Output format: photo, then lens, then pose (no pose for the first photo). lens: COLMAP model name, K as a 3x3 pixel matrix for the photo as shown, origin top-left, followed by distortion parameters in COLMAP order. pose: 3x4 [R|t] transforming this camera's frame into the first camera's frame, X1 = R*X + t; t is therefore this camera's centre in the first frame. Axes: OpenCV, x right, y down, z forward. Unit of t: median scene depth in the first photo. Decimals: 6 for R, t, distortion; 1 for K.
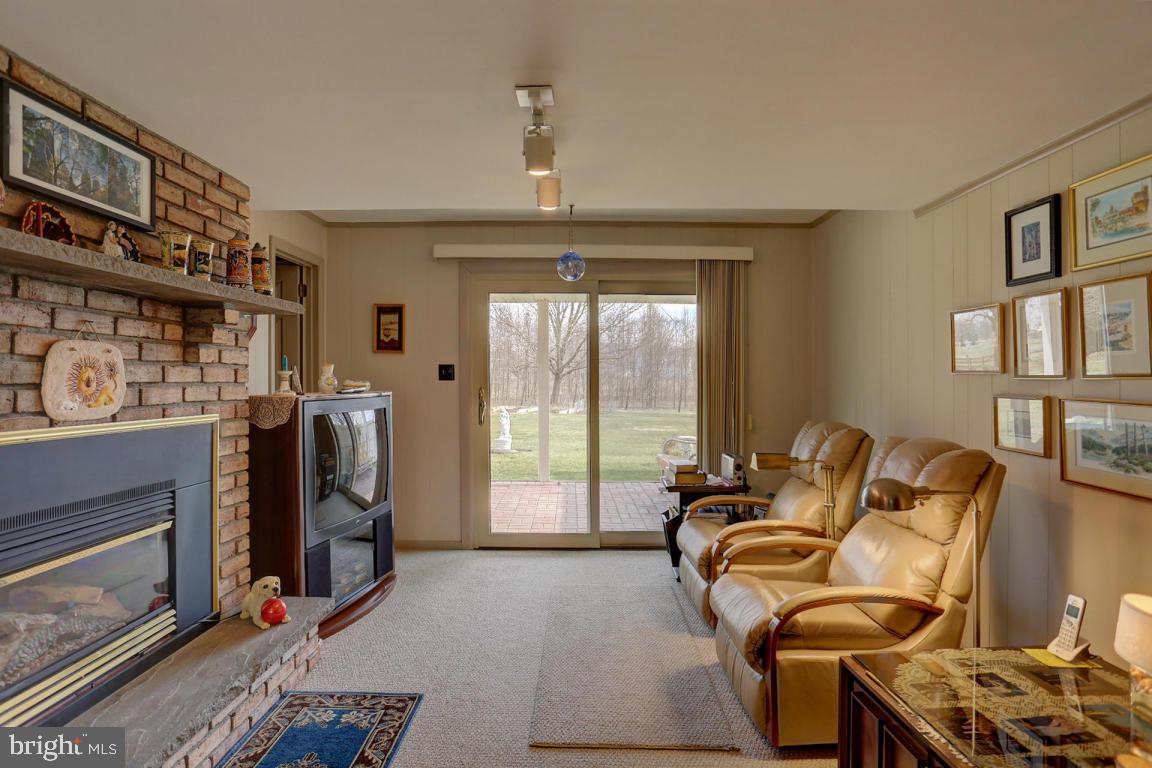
lens RADIAL K [[619.9, 0, 559.1], [0, 619.9, 371.6], [0, 0, 1]] dist [-0.066259, 0.028790]
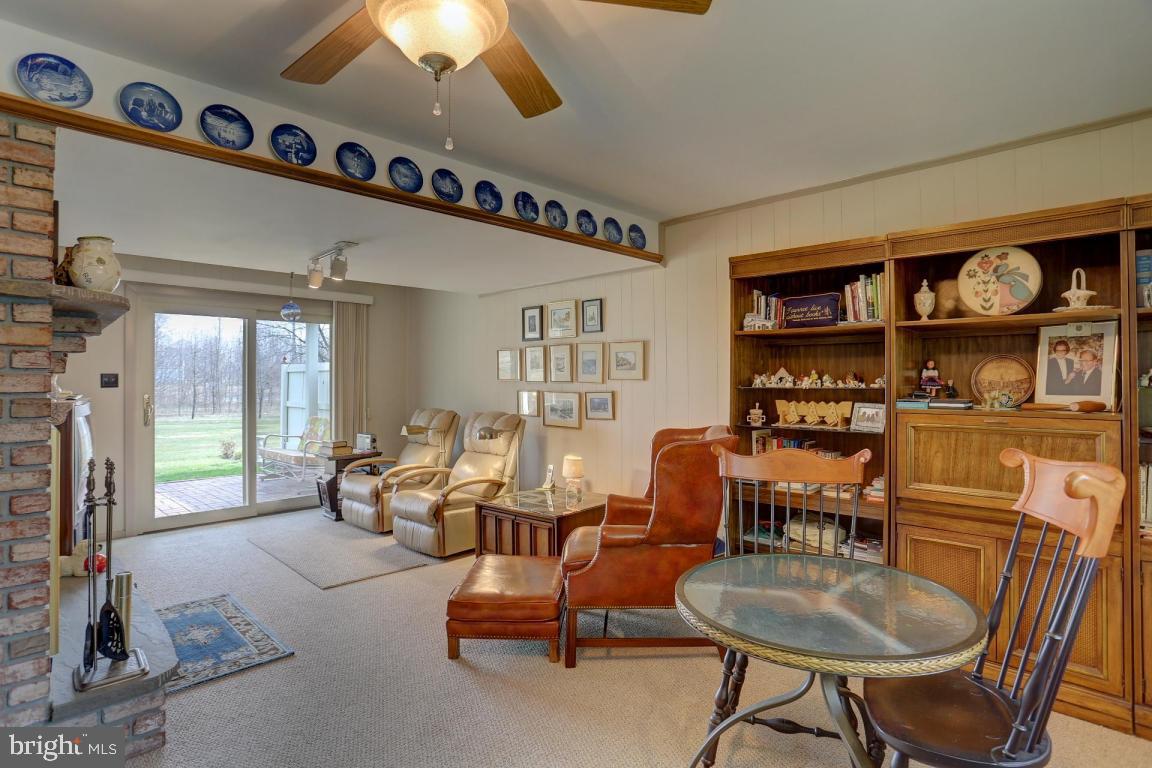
lens RADIAL K [[599.4, 0, 577.2], [0, 599.4, 364.1], [0, 0, 1]] dist [-0.060981, 0.033806]
pose [[0.699214, 0.012890, 0.714796, -0.763449], [-0.000183, 0.999841, -0.017851, -0.021344], [-0.714912, 0.012351, 0.699105, -0.756262]]
